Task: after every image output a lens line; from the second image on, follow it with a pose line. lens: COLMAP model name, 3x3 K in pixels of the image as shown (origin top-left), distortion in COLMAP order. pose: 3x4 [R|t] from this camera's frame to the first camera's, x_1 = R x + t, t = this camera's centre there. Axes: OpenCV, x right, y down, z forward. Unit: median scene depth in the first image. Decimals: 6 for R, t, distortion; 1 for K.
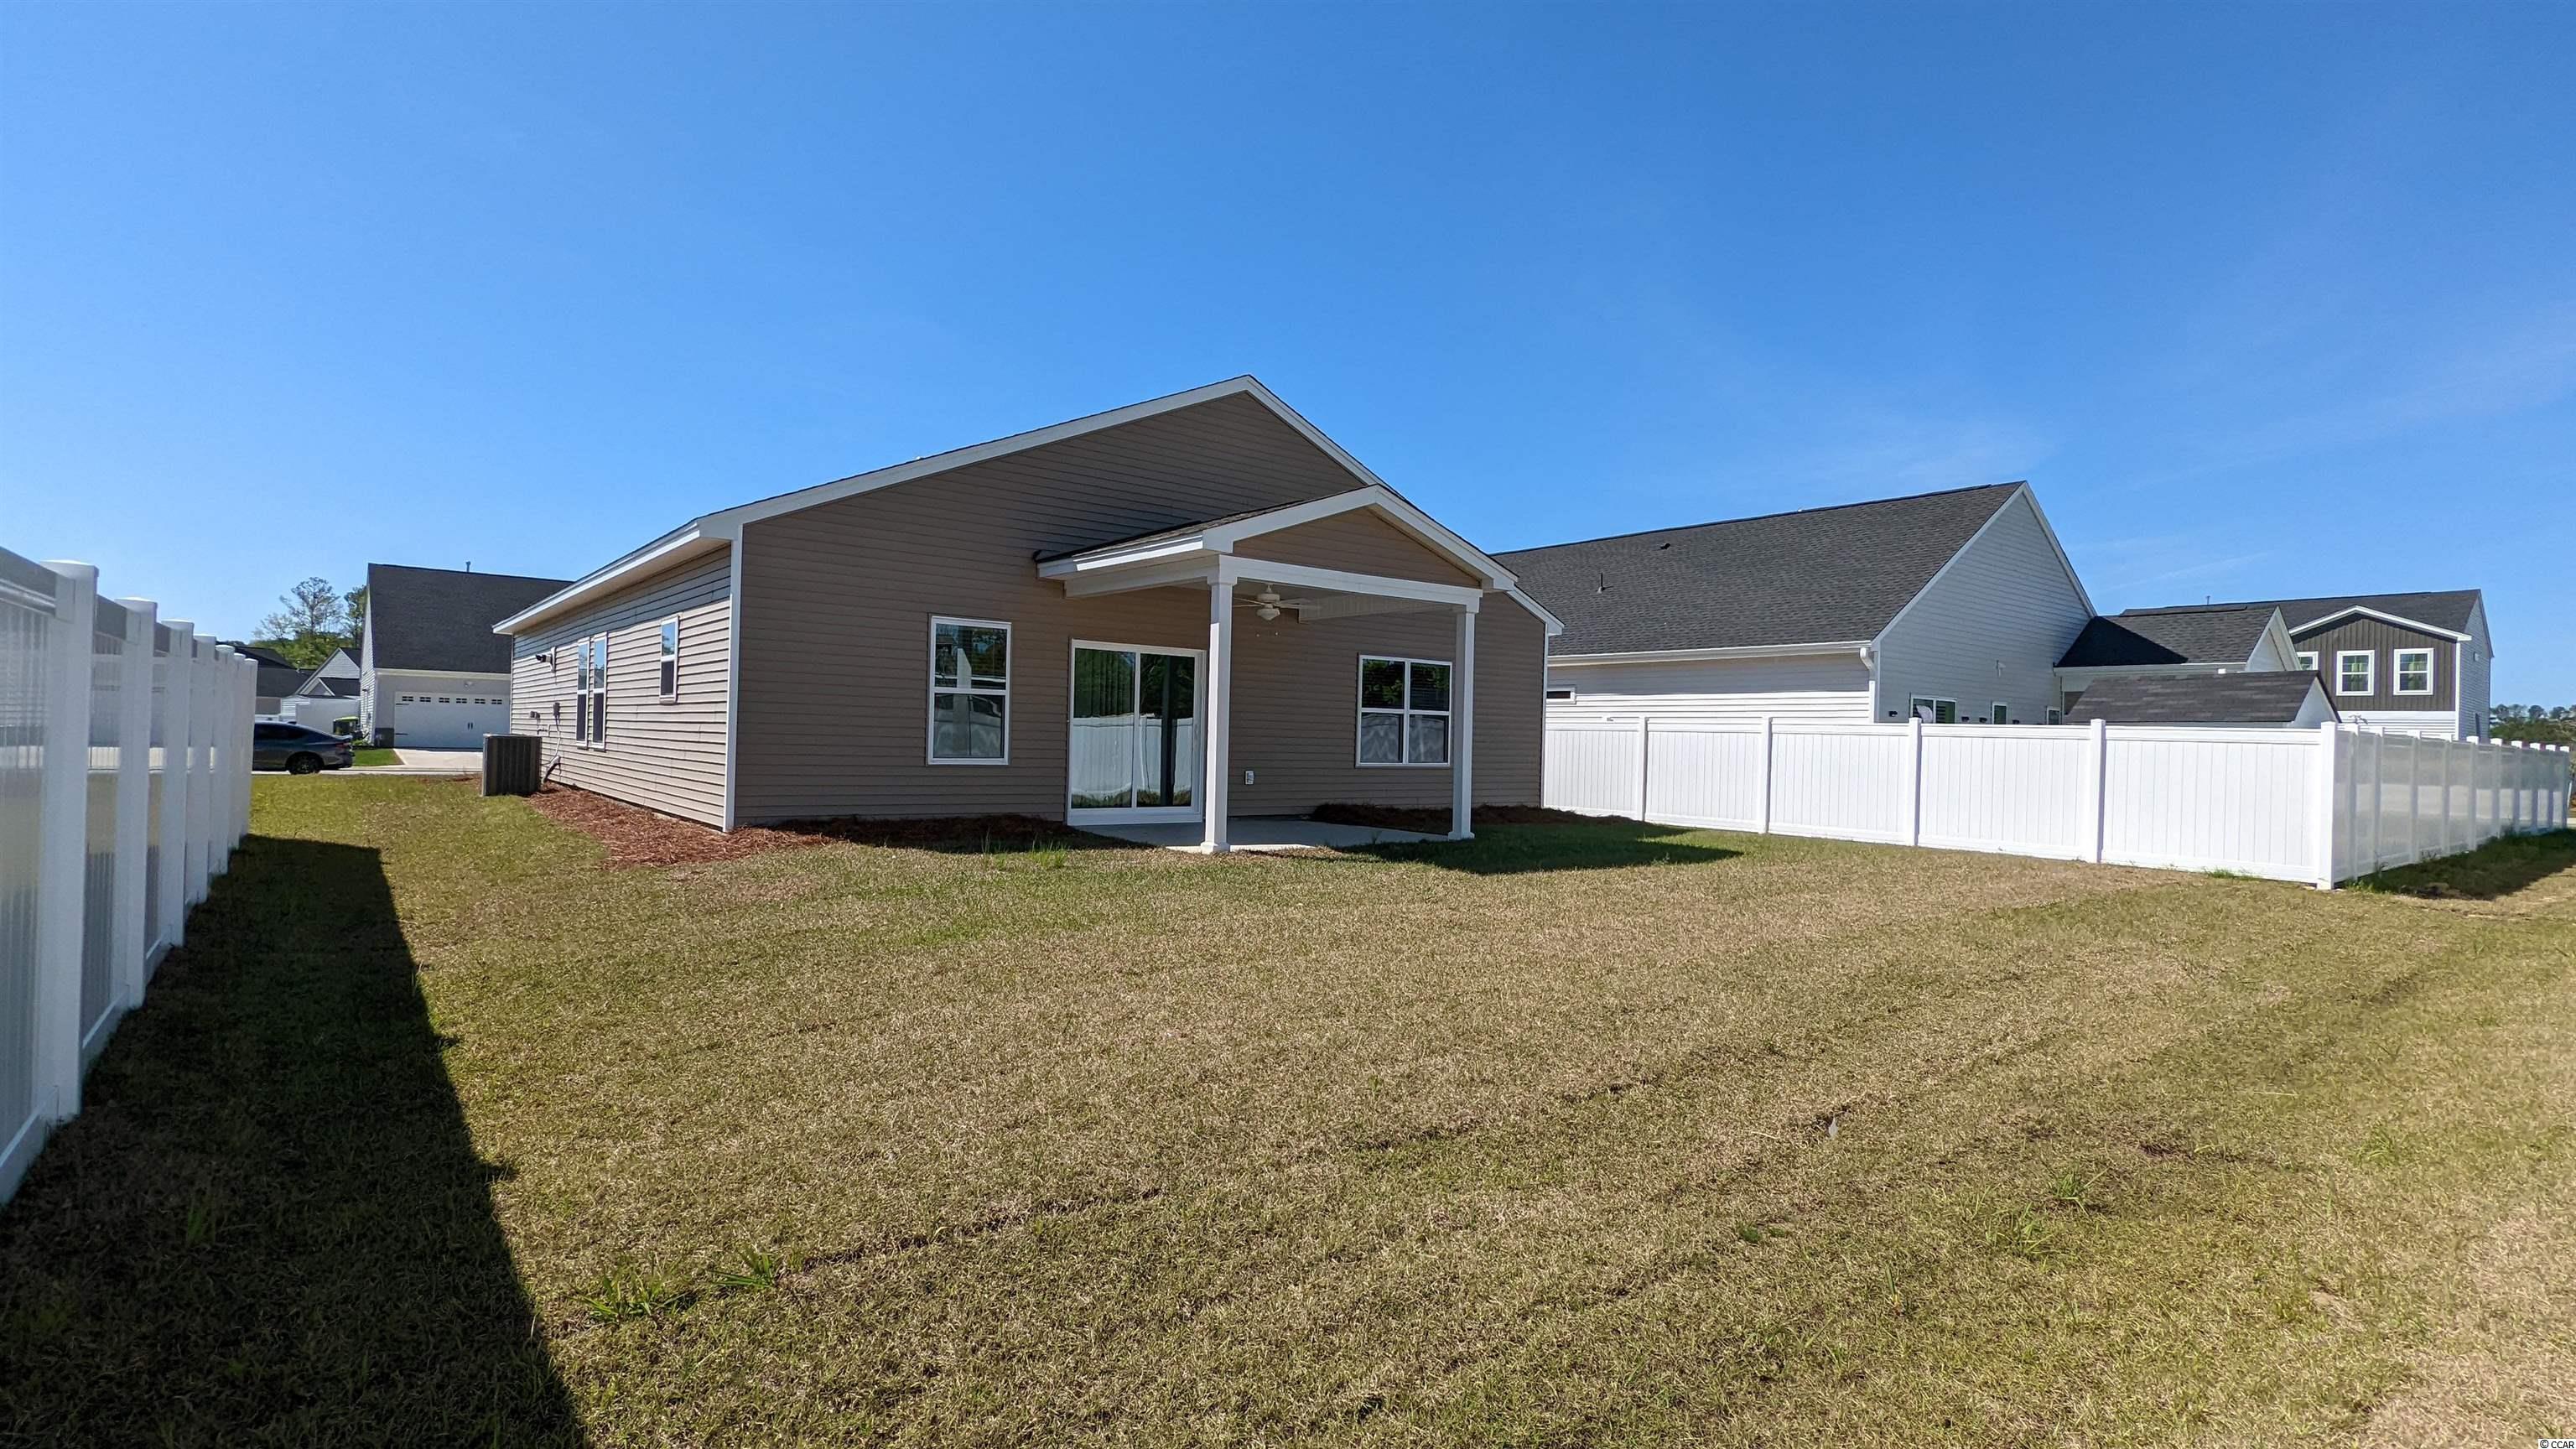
lens RADIAL K [[1231.9, 0, 1288.0], [0, 1231.9, 724.5], [0, 0, 1]] dist [0.000492, -0.000037]
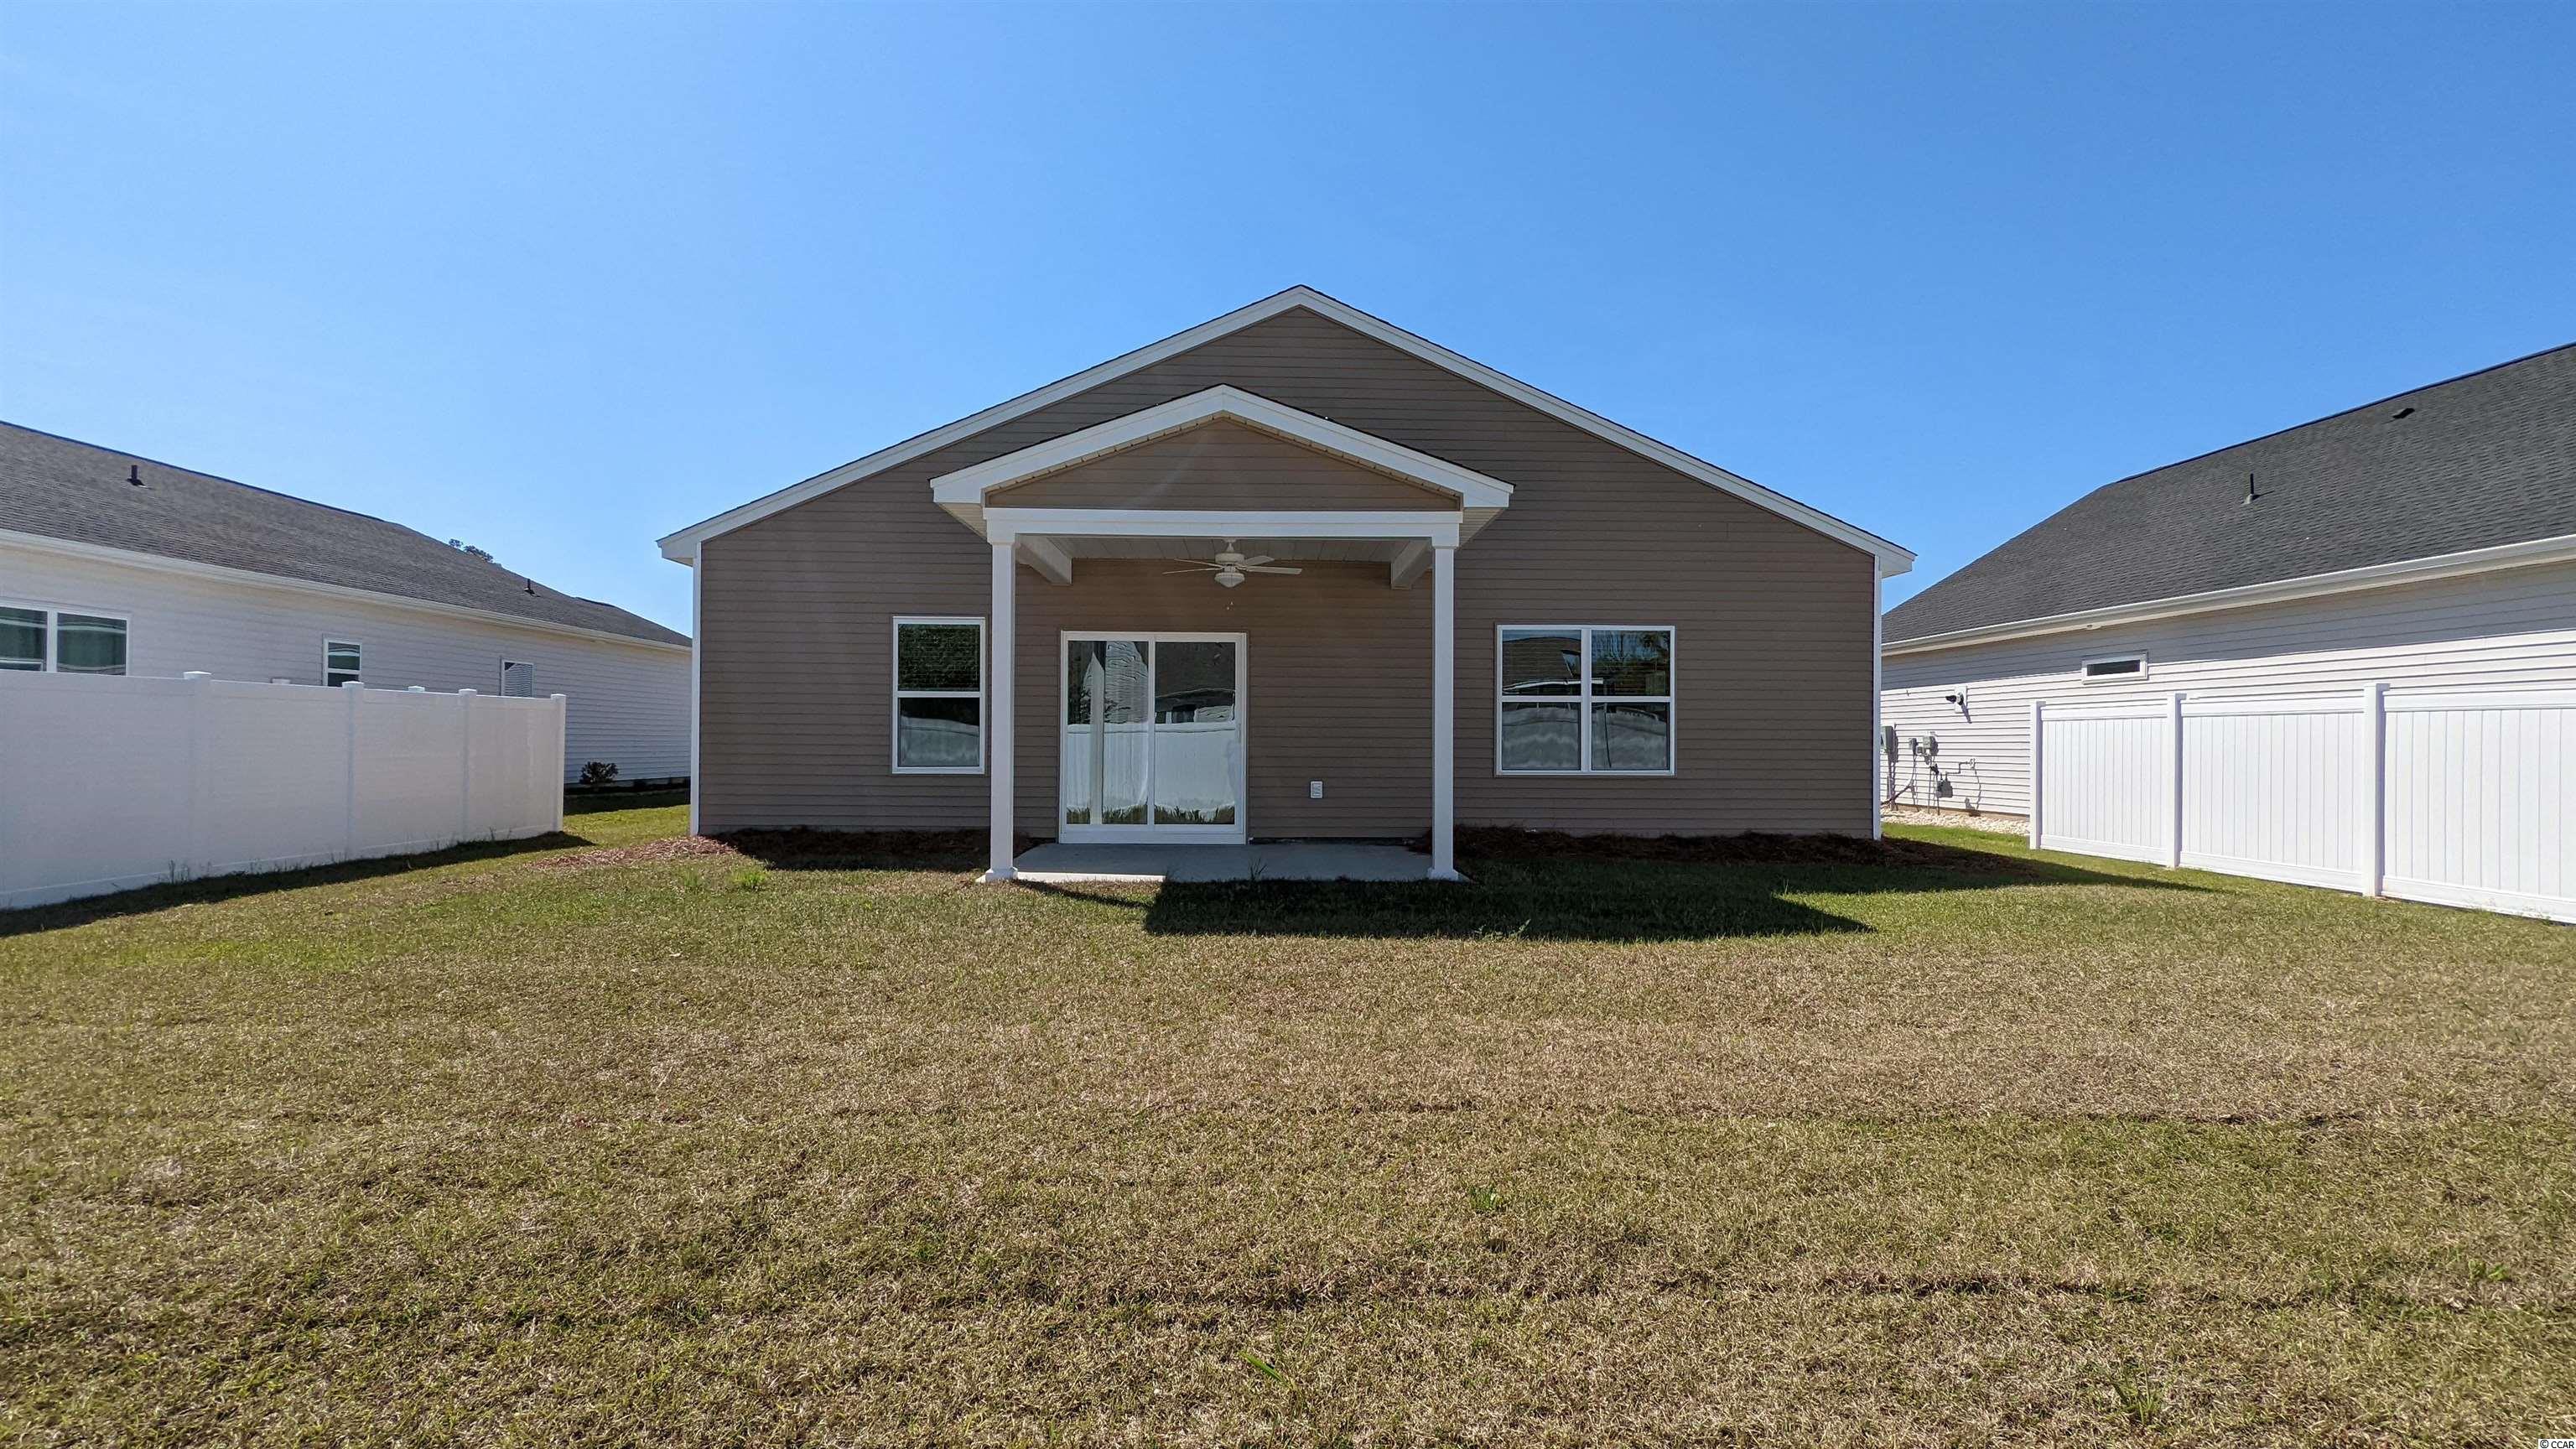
lens RADIAL K [[1235.5, 0, 1288.0], [0, 1235.5, 724.5], [0, 0, 1]] dist [-0.002751, -0.000340]
pose [[0.803190, -0.027654, -0.595081, 0.407532], [0.021601, 0.999617, -0.017299, 0.013881], [0.595332, 0.001040, 0.803479, 0.336433]]
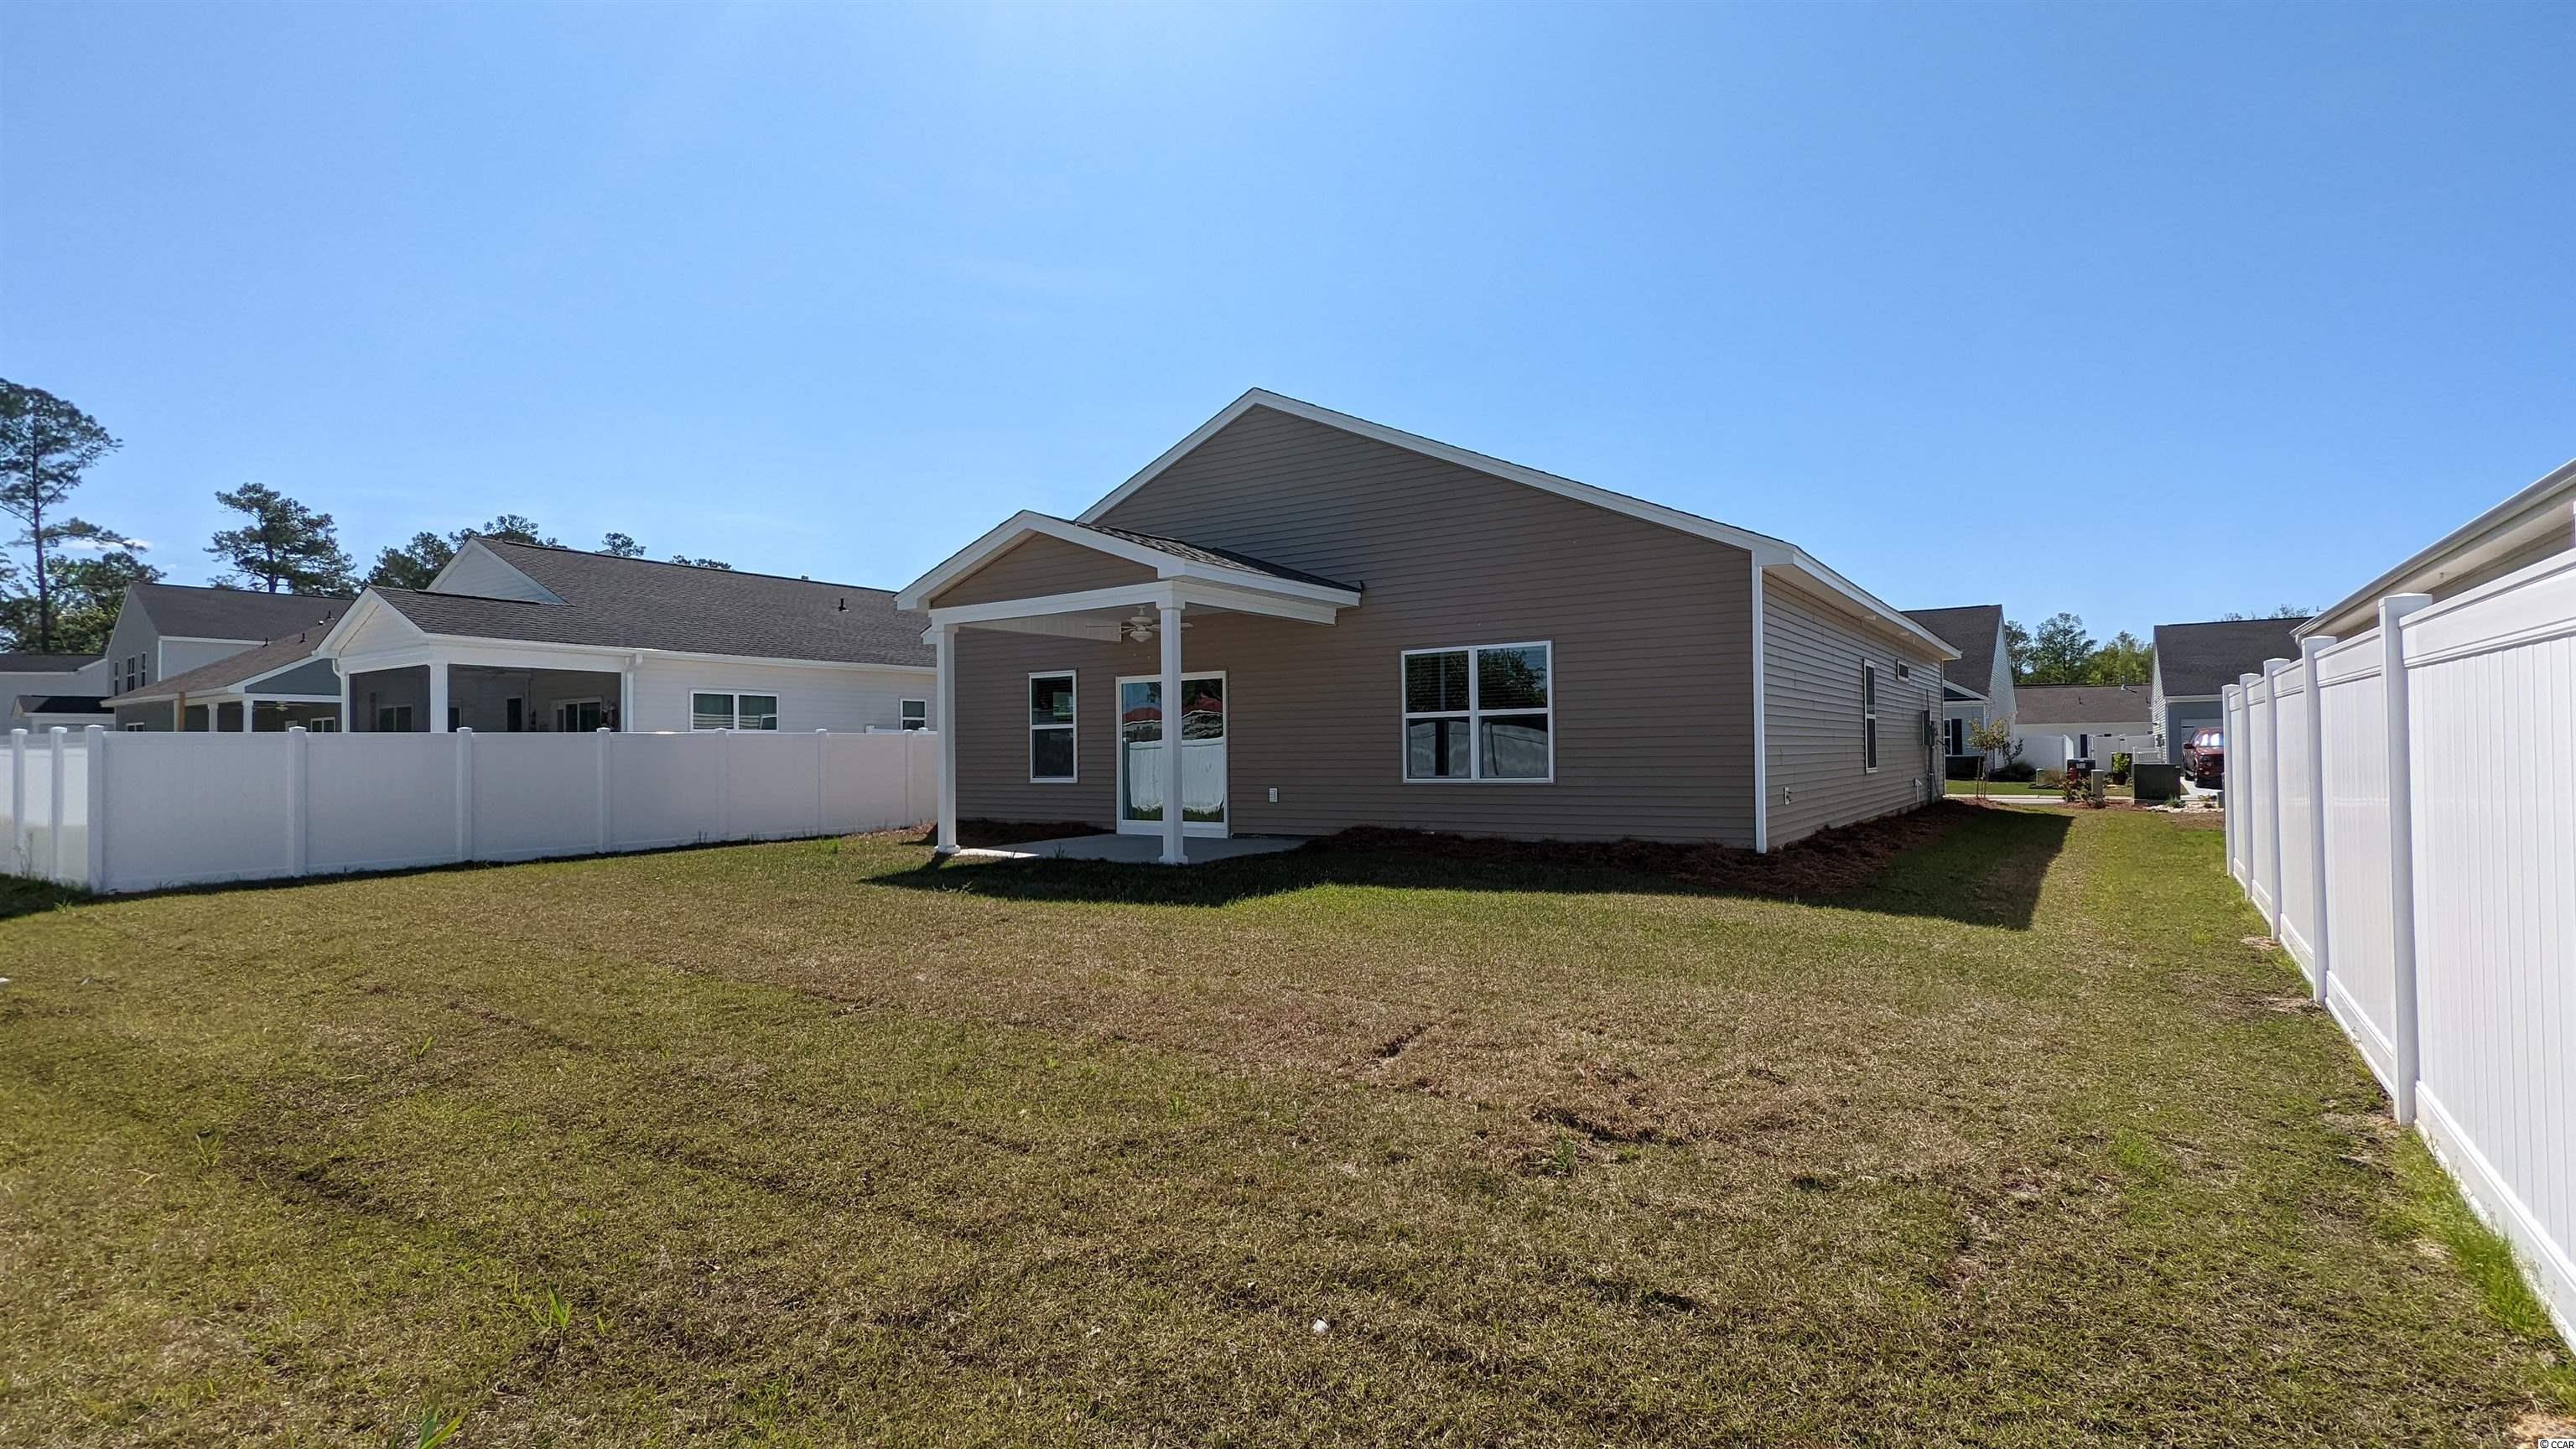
lens RADIAL K [[1231.9, 0, 1288.0], [0, 1231.9, 724.5], [0, 0, 1]] dist [0.000492, -0.000037]
pose [[0.294309, -0.051183, -0.954339, 0.857646], [0.030928, 0.998552, -0.044016, 0.029330], [0.955210, -0.016561, 0.295465, 0.693214]]
